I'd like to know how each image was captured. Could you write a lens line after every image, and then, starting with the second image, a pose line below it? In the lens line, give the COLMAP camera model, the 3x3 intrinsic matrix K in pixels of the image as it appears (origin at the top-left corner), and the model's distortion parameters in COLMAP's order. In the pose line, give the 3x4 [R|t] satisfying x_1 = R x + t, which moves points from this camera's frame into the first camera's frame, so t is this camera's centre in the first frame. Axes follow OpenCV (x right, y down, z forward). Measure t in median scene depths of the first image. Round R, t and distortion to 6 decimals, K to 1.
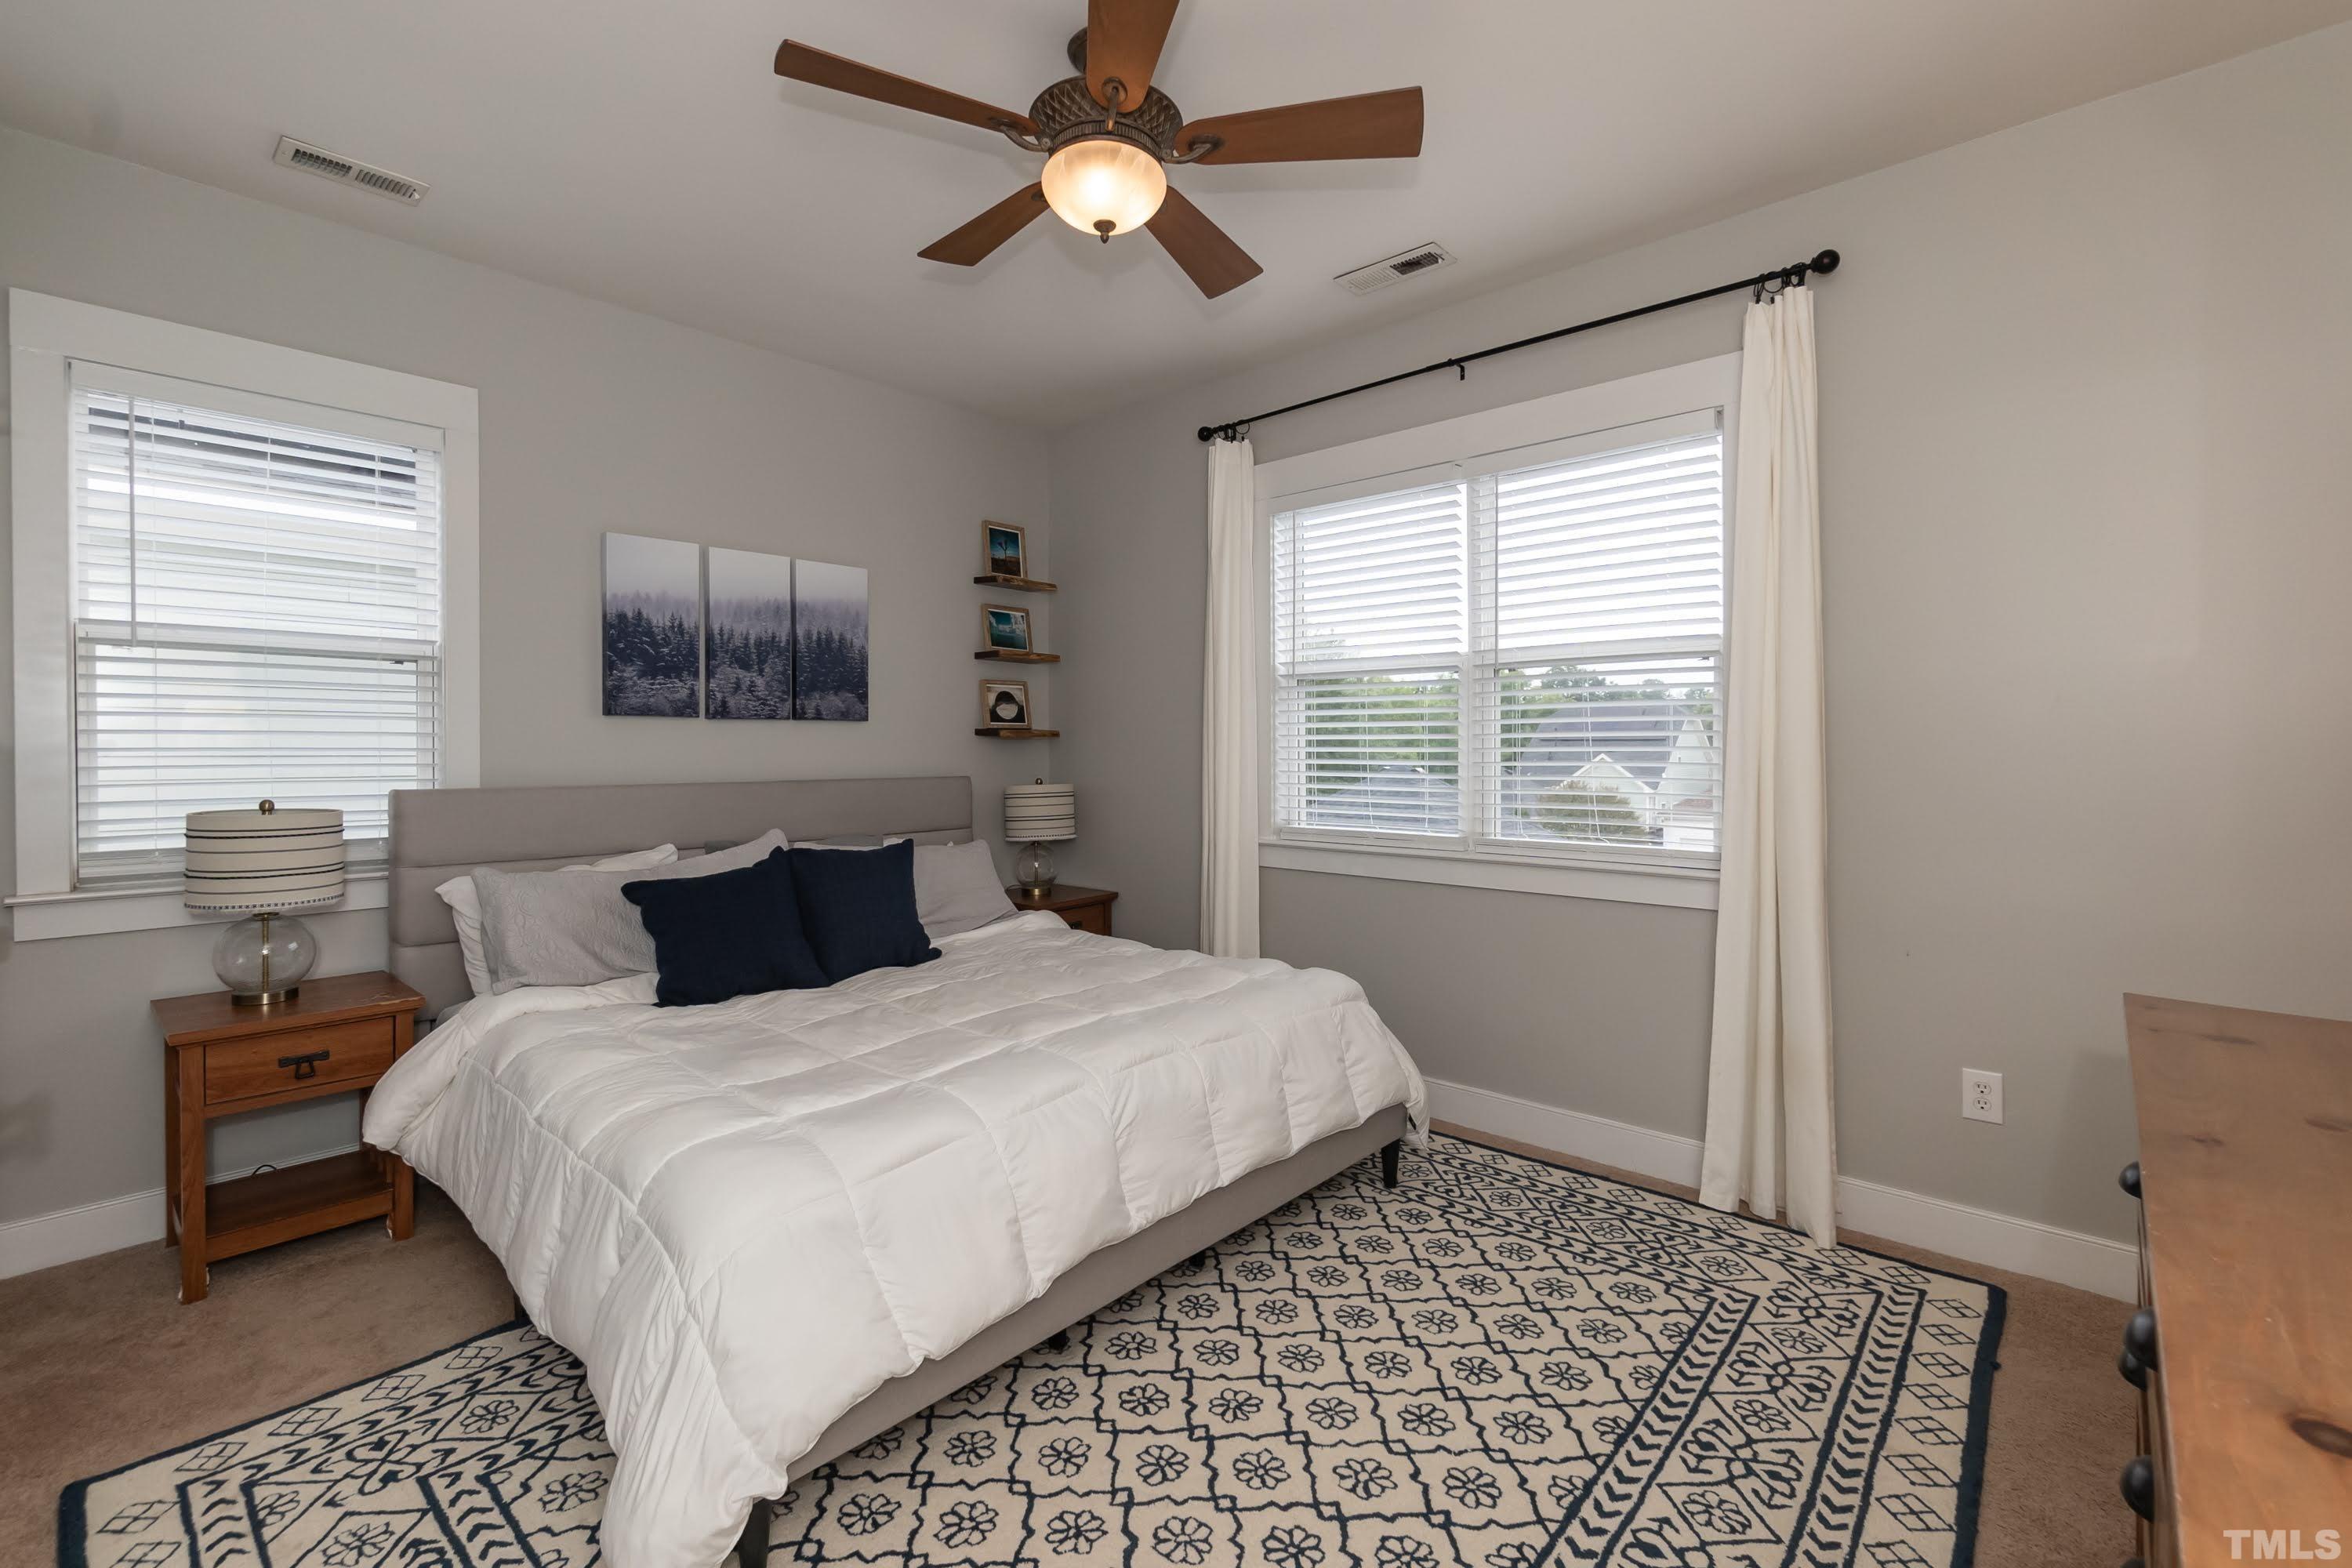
lens RADIAL K [[1027.1, 0, 1175.5], [0, 1027.1, 753.9], [0, 0, 1]] dist [-0.000731, 0.000286]
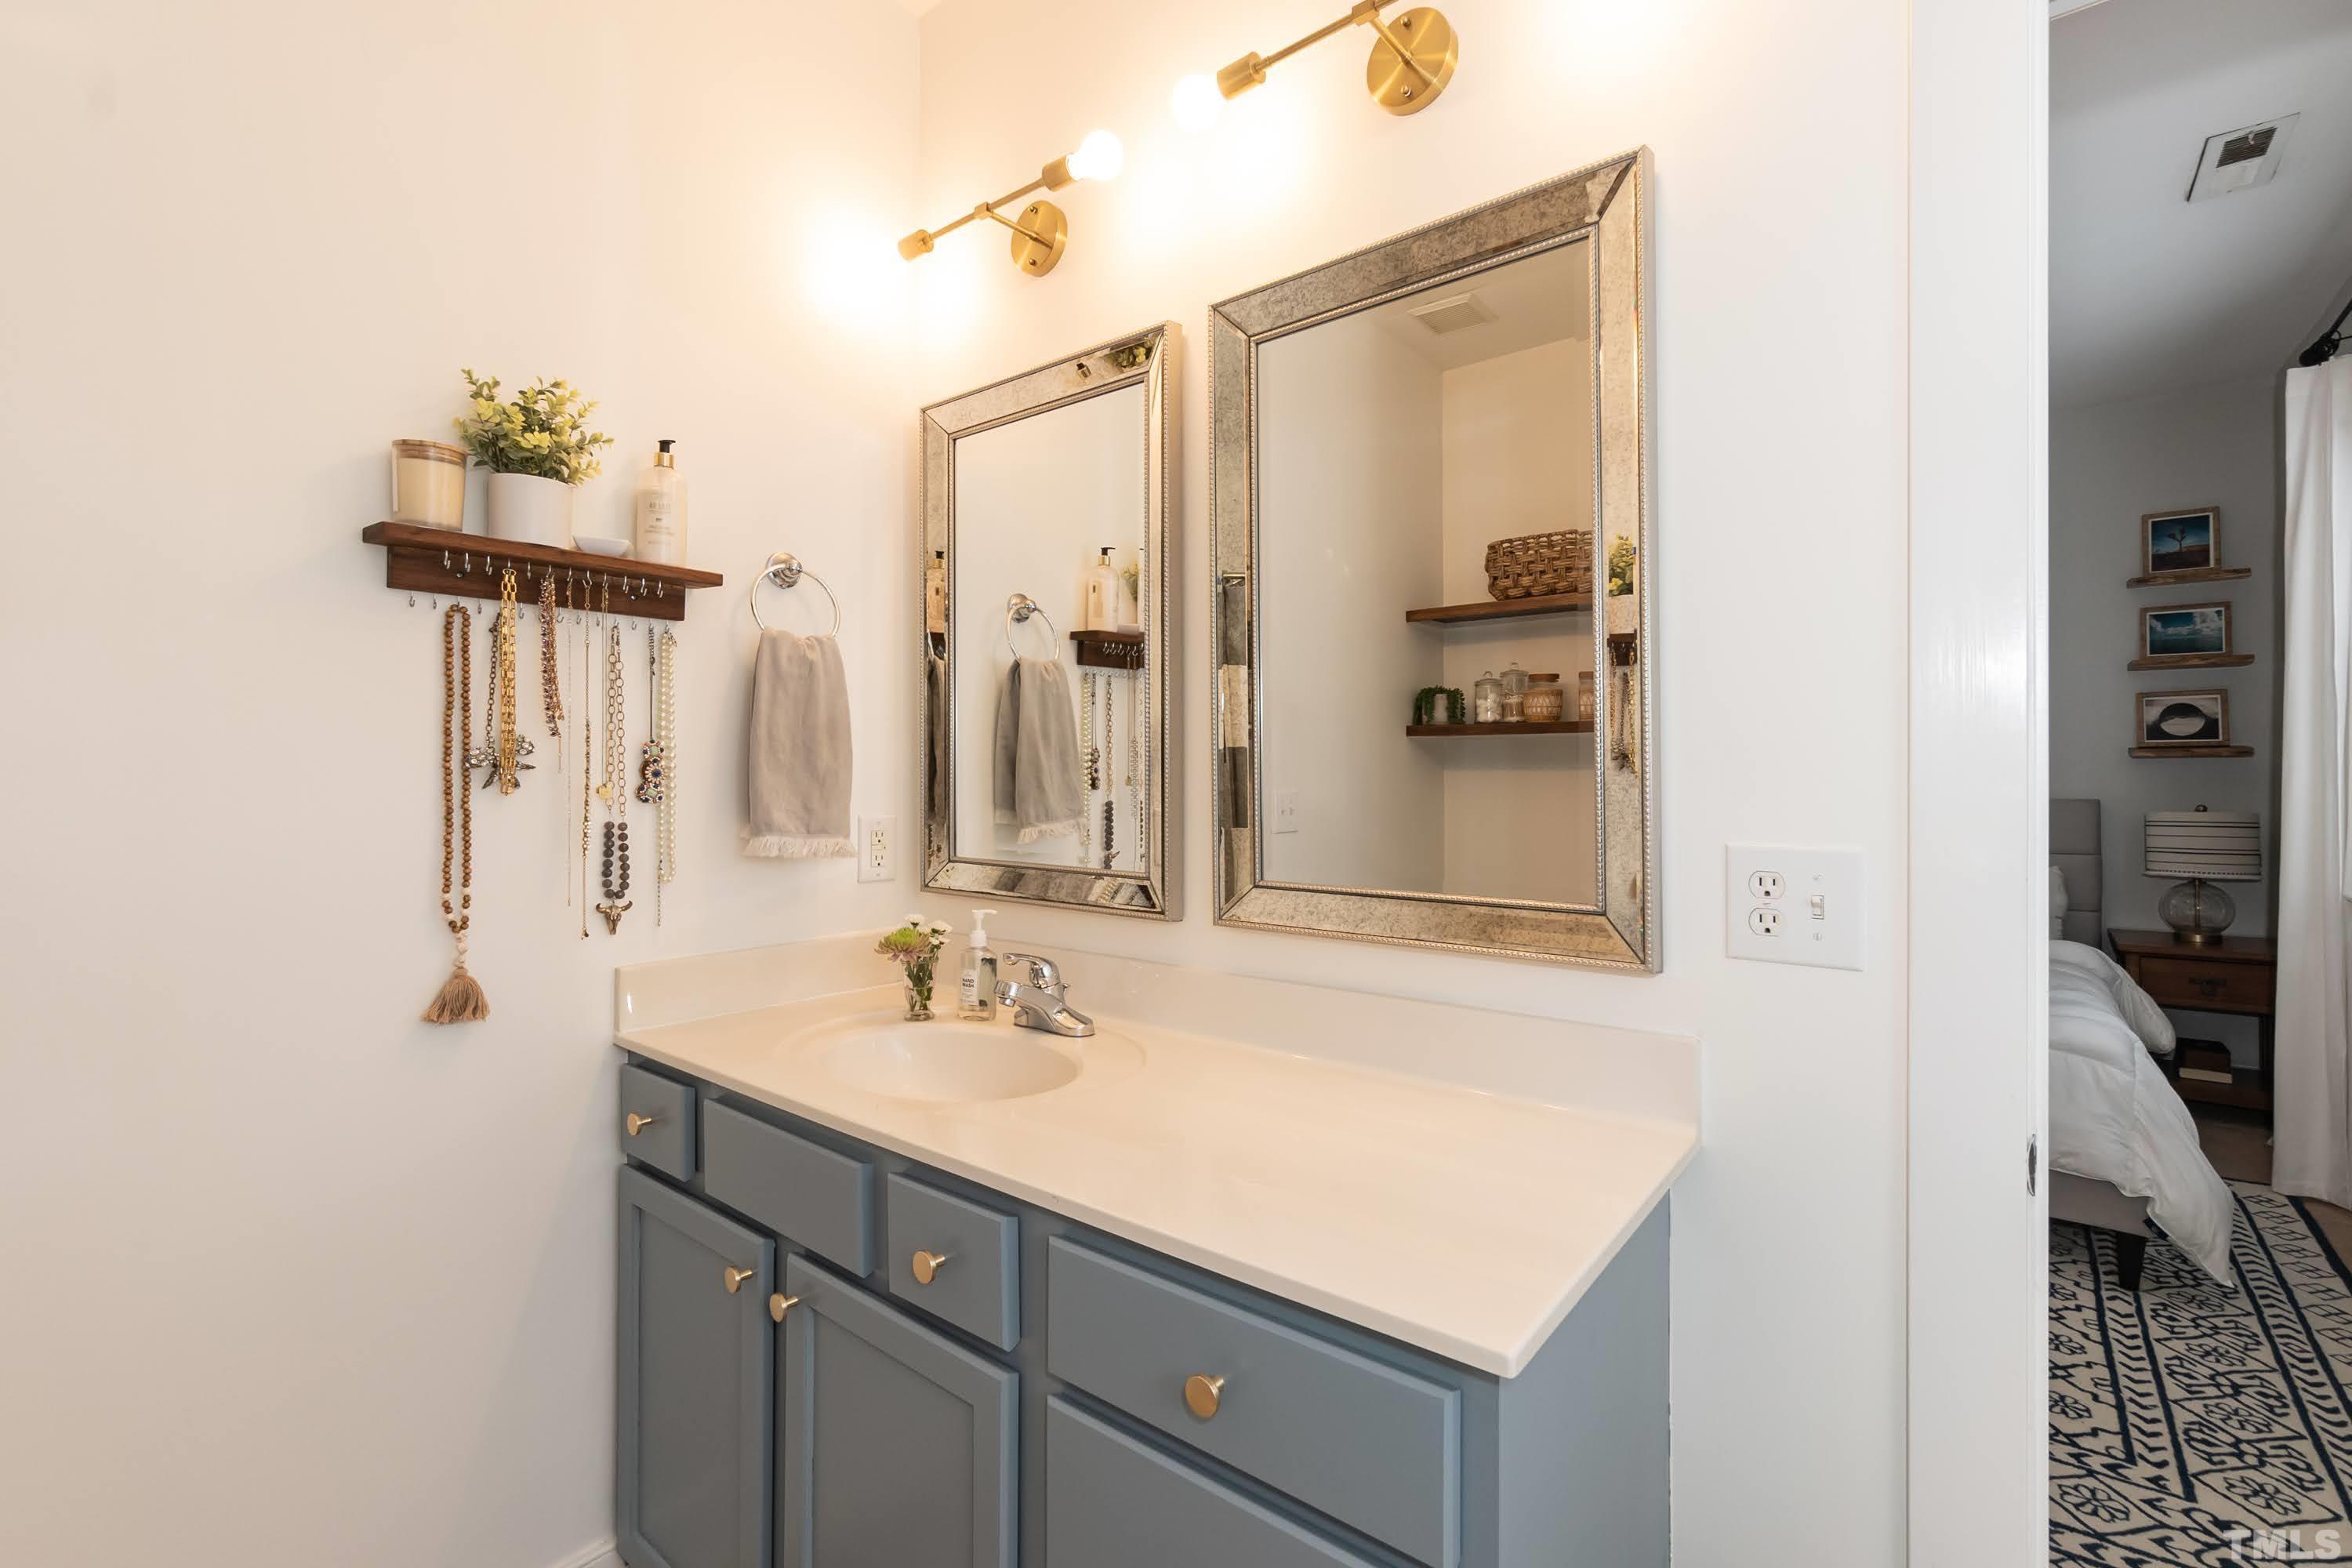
lens RADIAL K [[1034.2, 0, 1180.0], [0, 1034.2, 775.0], [0, 0, 1]] dist [-0.002906, -0.000239]
pose [[0.058115, 0.006290, -0.998290, 0.875447], [0.000365, 0.999980, 0.006322, -0.008758], [0.998310, -0.000732, 0.058111, 0.143299]]
